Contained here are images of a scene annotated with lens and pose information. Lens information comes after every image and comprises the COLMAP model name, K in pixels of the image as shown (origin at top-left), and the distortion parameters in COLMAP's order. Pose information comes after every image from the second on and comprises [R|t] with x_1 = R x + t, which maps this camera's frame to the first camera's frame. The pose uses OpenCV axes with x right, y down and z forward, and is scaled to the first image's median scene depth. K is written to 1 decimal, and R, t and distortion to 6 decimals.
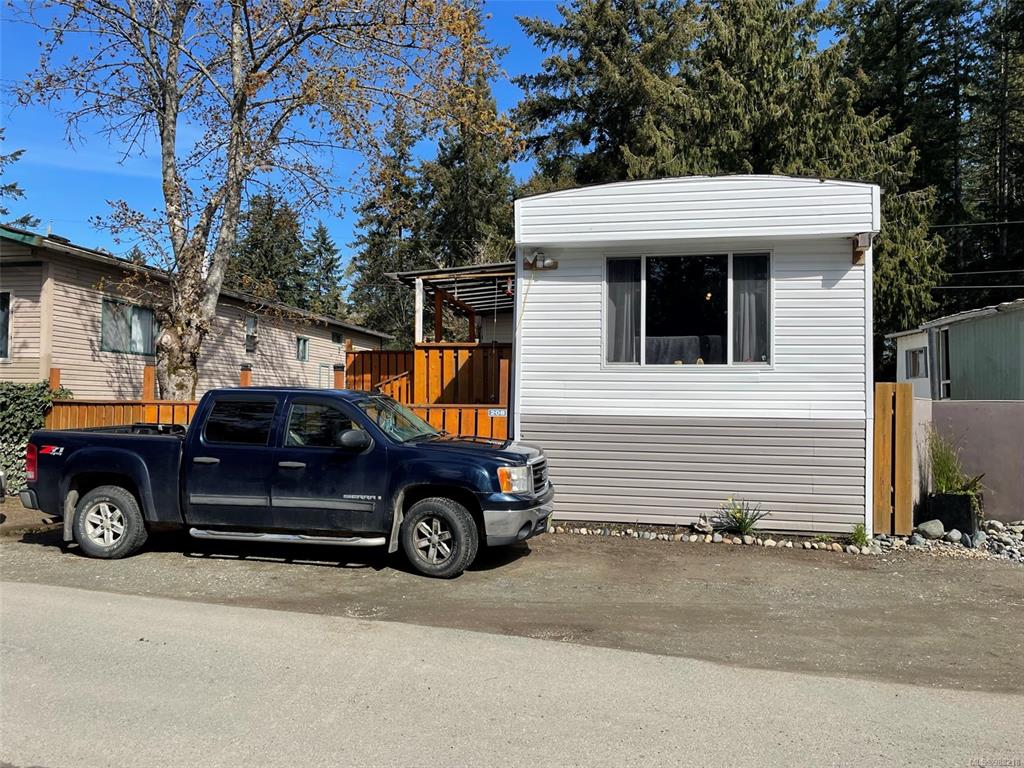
lens RADIAL K [[776.6, 0, 501.4], [0, 776.6, 382.2], [0, 0, 1]] dist [0.067156, -0.082360]
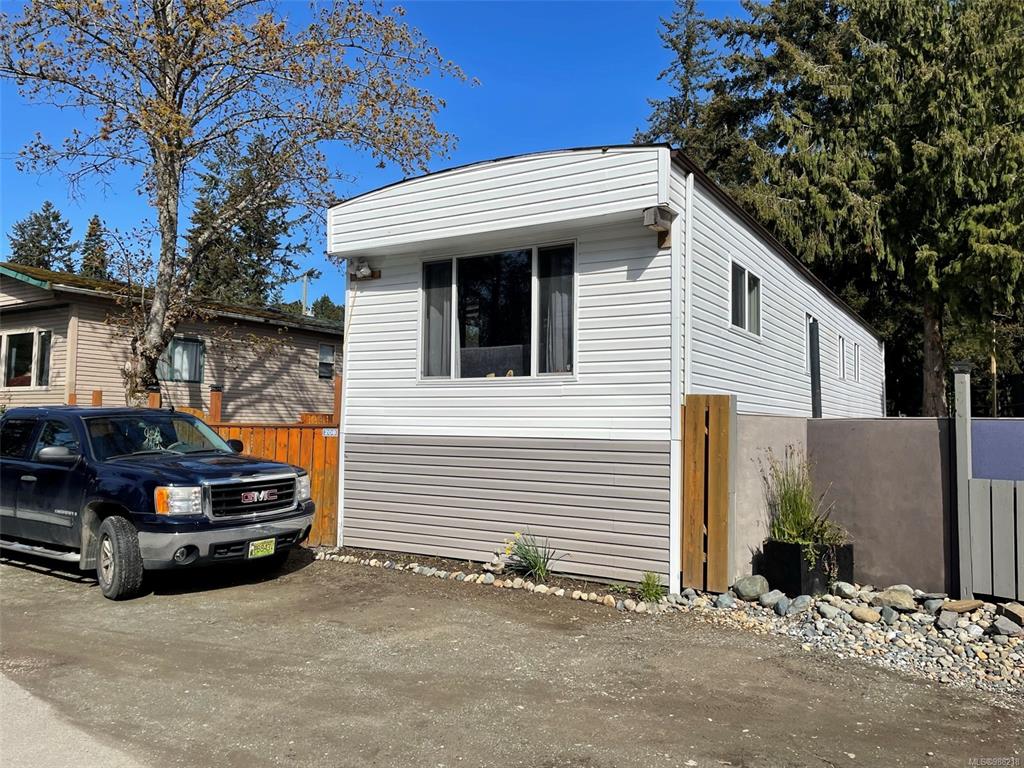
lens RADIAL K [[776.6, 0, 520.8], [0, 776.6, 381.9], [0, 0, 1]] dist [0.067156, -0.082360]
pose [[0.930875, -0.019859, -0.364797, 0.594410], [0.006402, 0.999255, -0.038062, 0.016179], [0.365281, 0.033096, 0.930309, 0.203988]]
